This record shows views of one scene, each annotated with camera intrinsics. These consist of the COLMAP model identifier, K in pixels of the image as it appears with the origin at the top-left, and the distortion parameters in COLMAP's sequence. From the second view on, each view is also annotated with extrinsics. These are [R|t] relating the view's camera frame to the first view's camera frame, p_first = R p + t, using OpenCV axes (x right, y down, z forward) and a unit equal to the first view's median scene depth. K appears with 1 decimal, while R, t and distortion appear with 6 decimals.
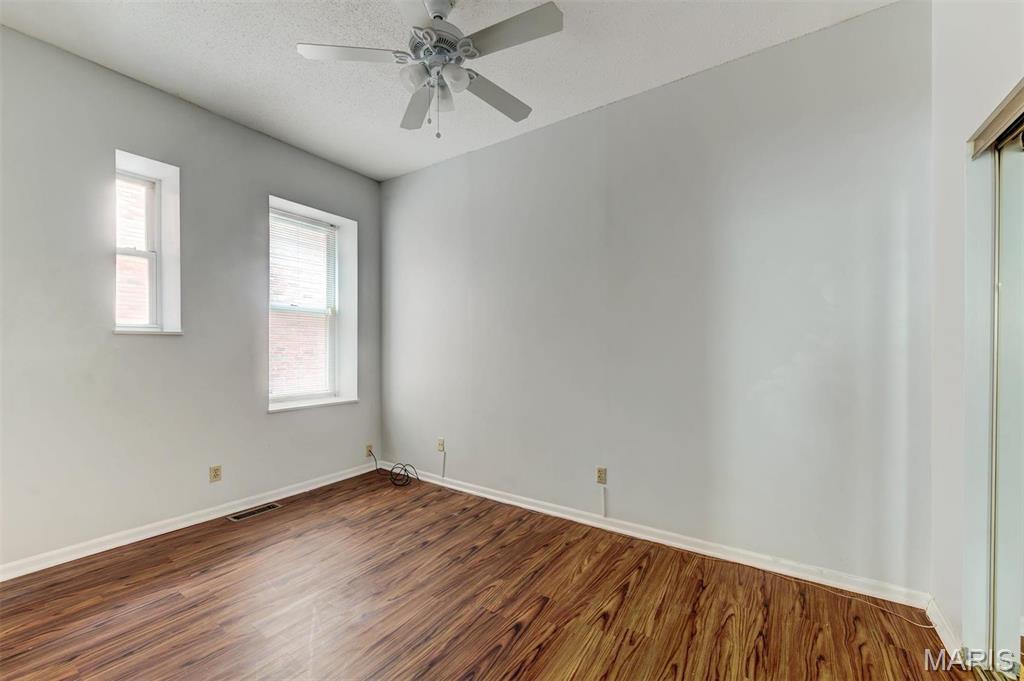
lens RADIAL K [[401.0, 0, 510.8], [0, 401.0, 346.4], [0, 0, 1]] dist [0.010470, -0.002221]
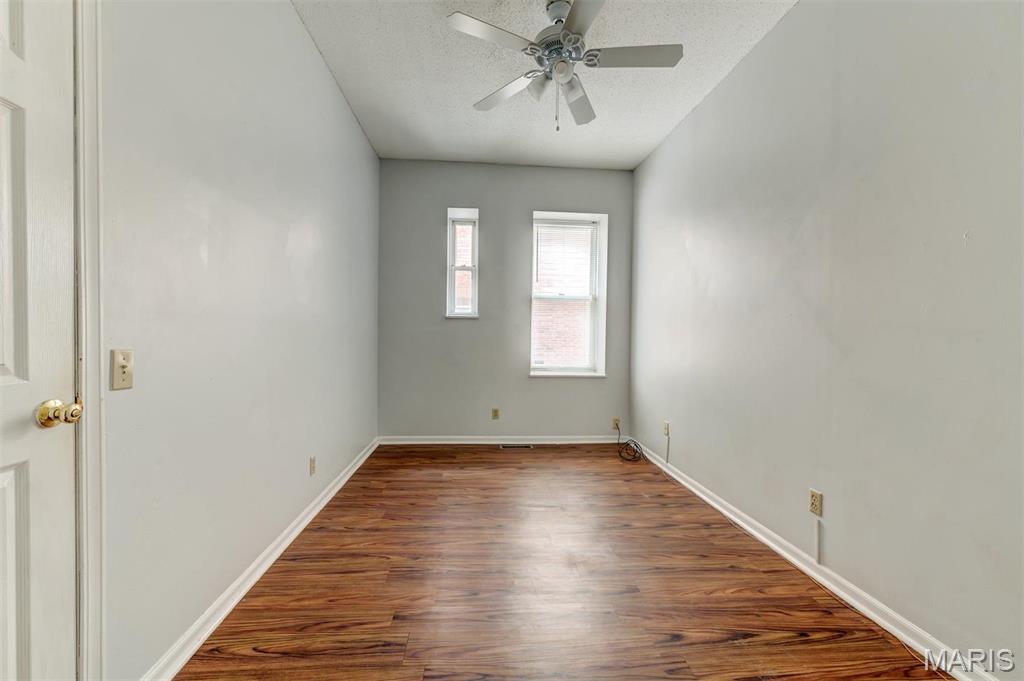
lens RADIAL K [[401.0, 0, 508.1], [0, 401.0, 340.7], [0, 0, 1]] dist [0.010470, -0.002221]
pose [[0.623251, 0.016504, -0.781848, 0.646738], [-0.009299, 0.999863, 0.013694, 0.050022], [0.781967, -0.001265, 0.623319, 0.208530]]
